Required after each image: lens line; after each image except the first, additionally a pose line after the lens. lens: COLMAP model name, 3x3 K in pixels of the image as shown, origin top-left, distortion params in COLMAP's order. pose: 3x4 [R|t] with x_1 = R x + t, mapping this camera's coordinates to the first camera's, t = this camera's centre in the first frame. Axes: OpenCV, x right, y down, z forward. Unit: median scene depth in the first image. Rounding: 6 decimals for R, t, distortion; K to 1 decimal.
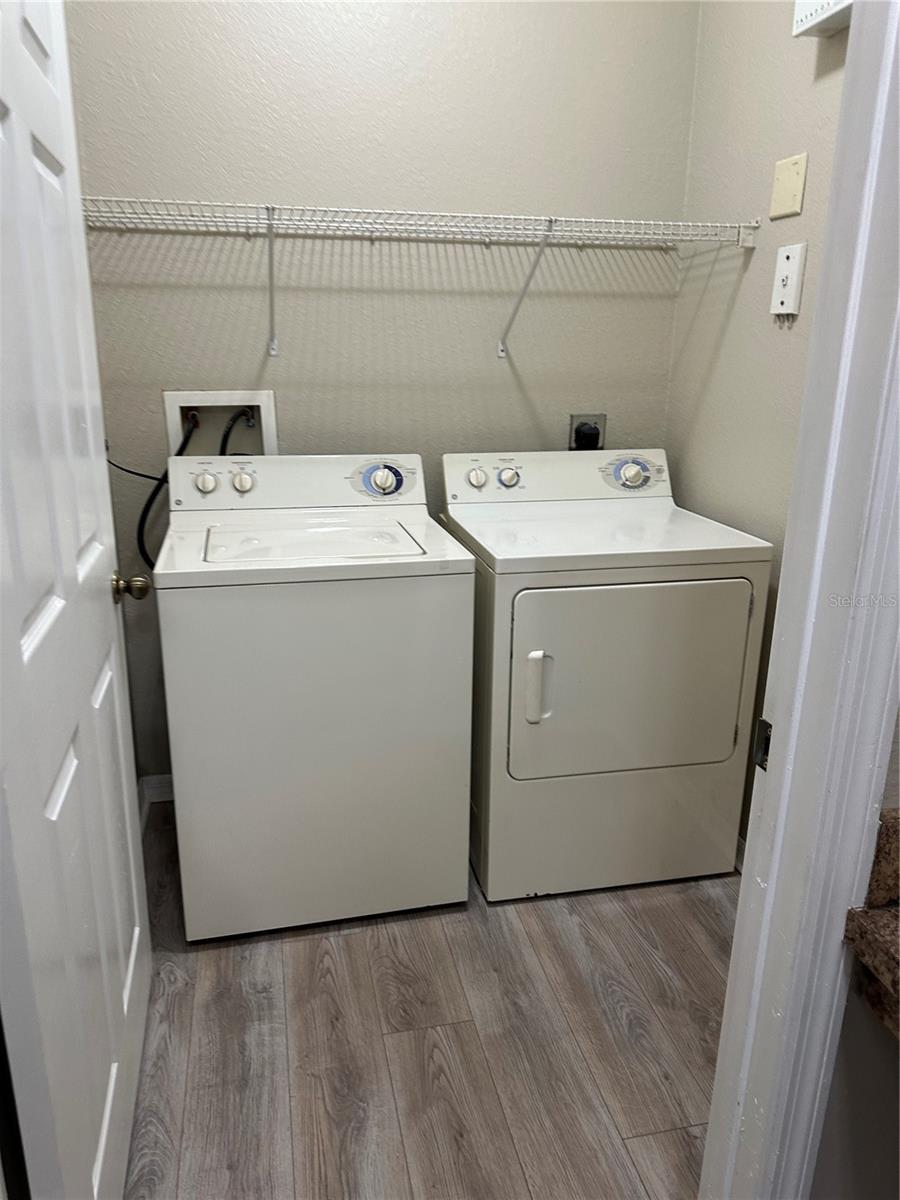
lens RADIAL K [[854.7, 0, 450.0], [0, 854.7, 600.0], [0, 0, 1]] dist [0.094376, -0.125310]
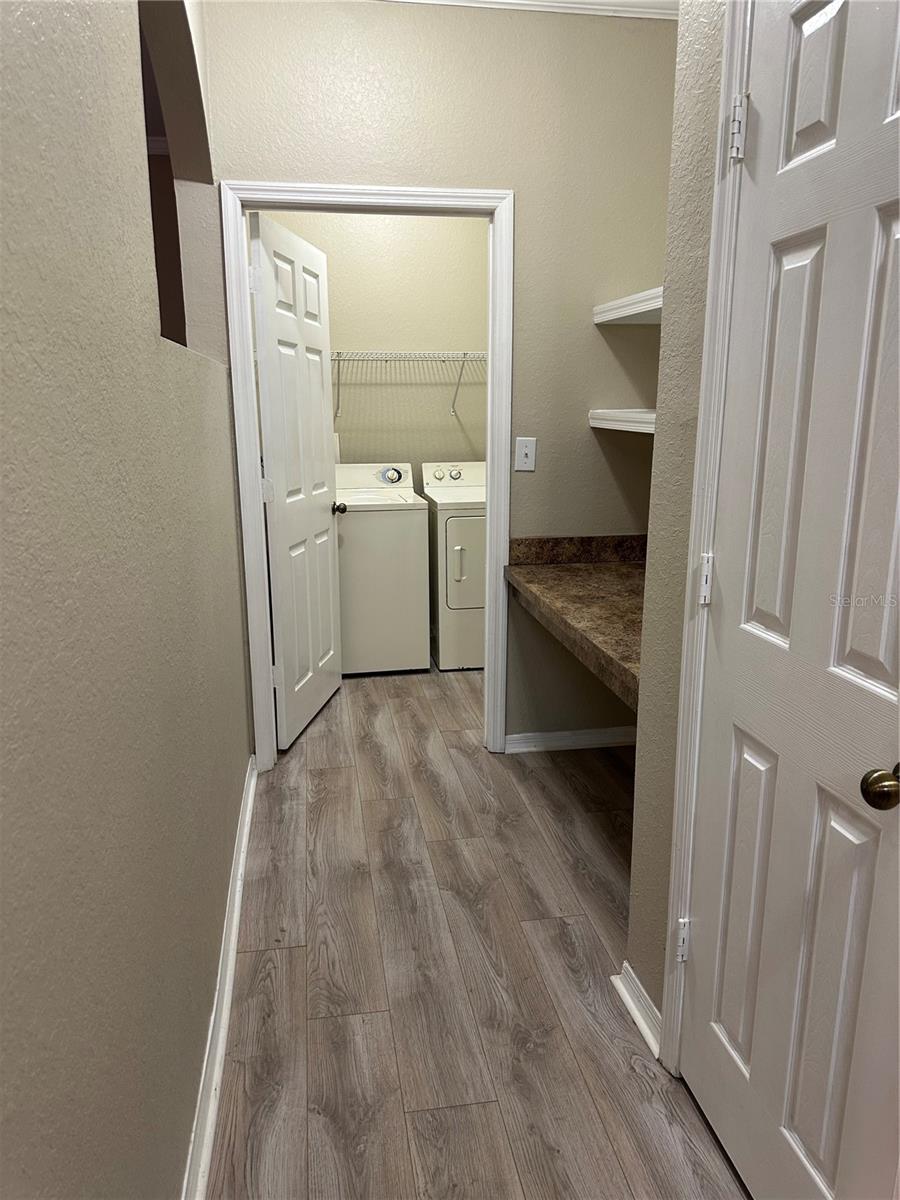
lens RADIAL K [[854.7, 0, 450.0], [0, 854.7, 600.0], [0, 0, 1]] dist [0.094376, -0.125310]
pose [[0.998577, -0.007704, -0.052772, 0.166743], [0.004415, 0.998056, -0.062174, 0.284521], [0.053148, 0.061852, 0.996669, -1.010250]]
